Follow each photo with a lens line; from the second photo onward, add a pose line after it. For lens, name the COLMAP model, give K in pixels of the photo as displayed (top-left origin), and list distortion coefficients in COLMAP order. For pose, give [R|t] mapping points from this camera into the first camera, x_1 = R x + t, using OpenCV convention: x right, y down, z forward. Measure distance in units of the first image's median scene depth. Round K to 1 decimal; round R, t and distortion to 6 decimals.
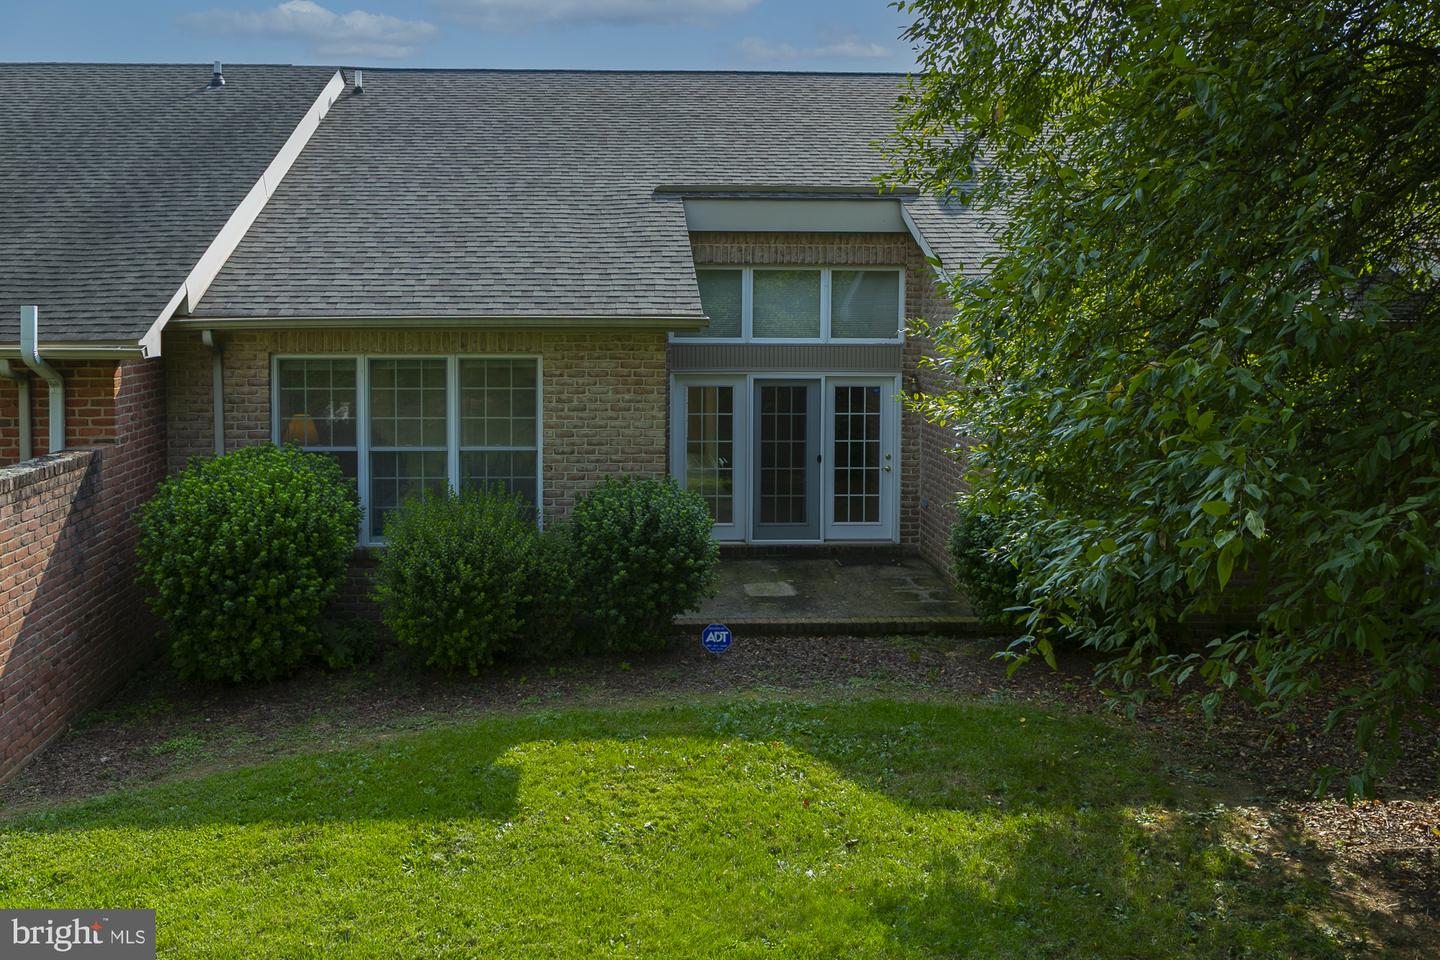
lens RADIAL K [[1249.5, 0, 717.7], [0, 1249.5, 397.6], [0, 0, 1]] dist [0.008066, -0.010573]
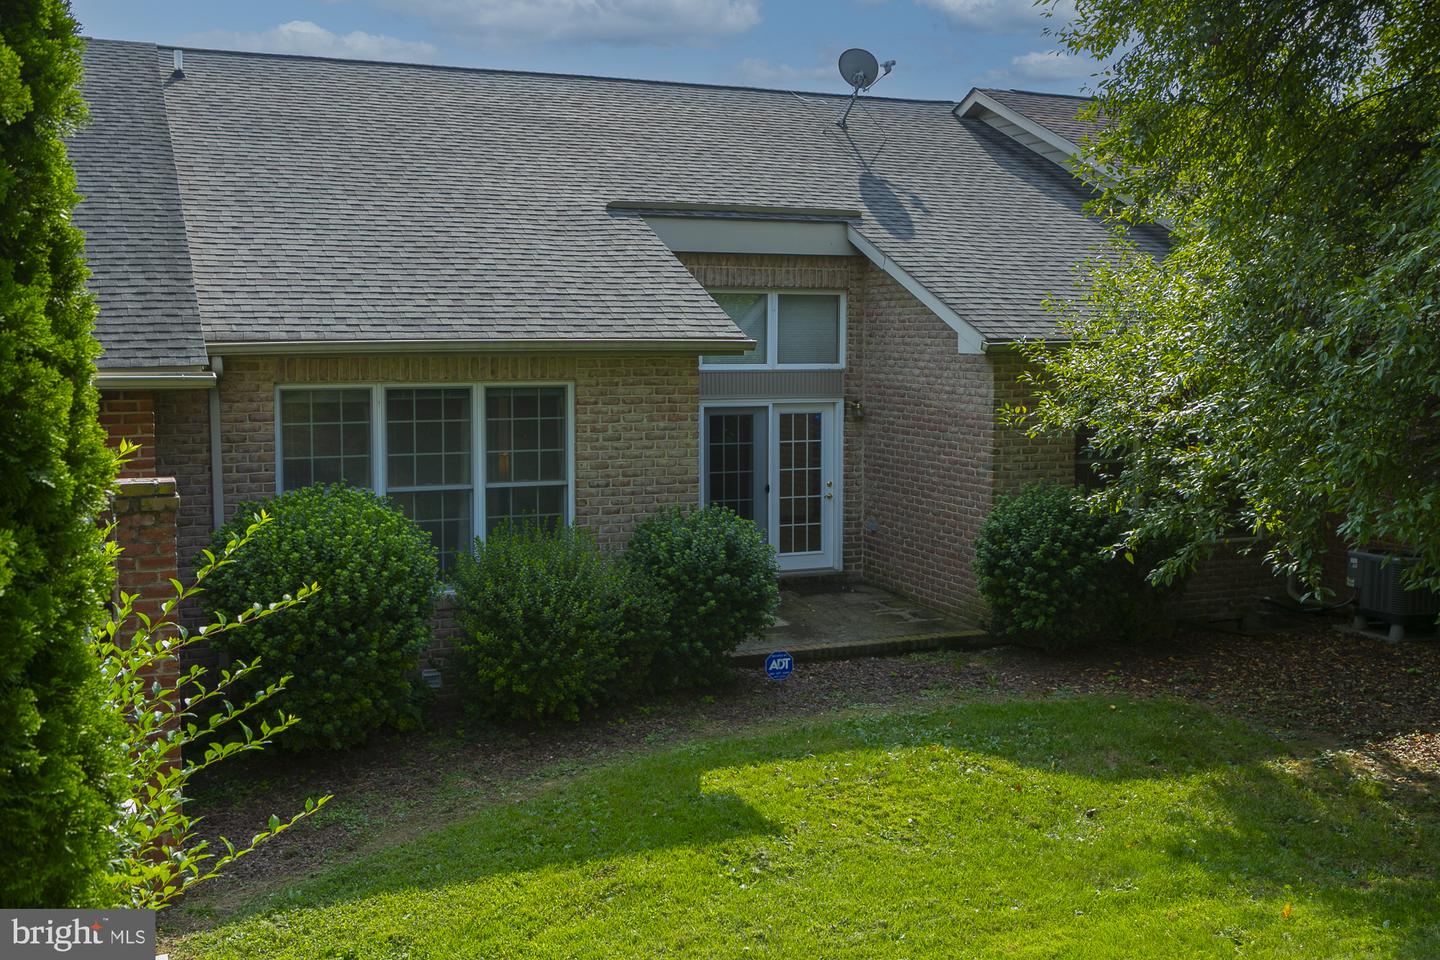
lens RADIAL K [[1448.2, 0, 719.9], [0, 1448.2, 480.3], [0, 0, 1]] dist [0.009028, 0.000000]
pose [[0.938282, -0.036597, 0.343929, -0.413003], [0.029017, 0.999210, 0.027162, 0.013257], [-0.344651, -0.015506, 0.938603, -0.052502]]
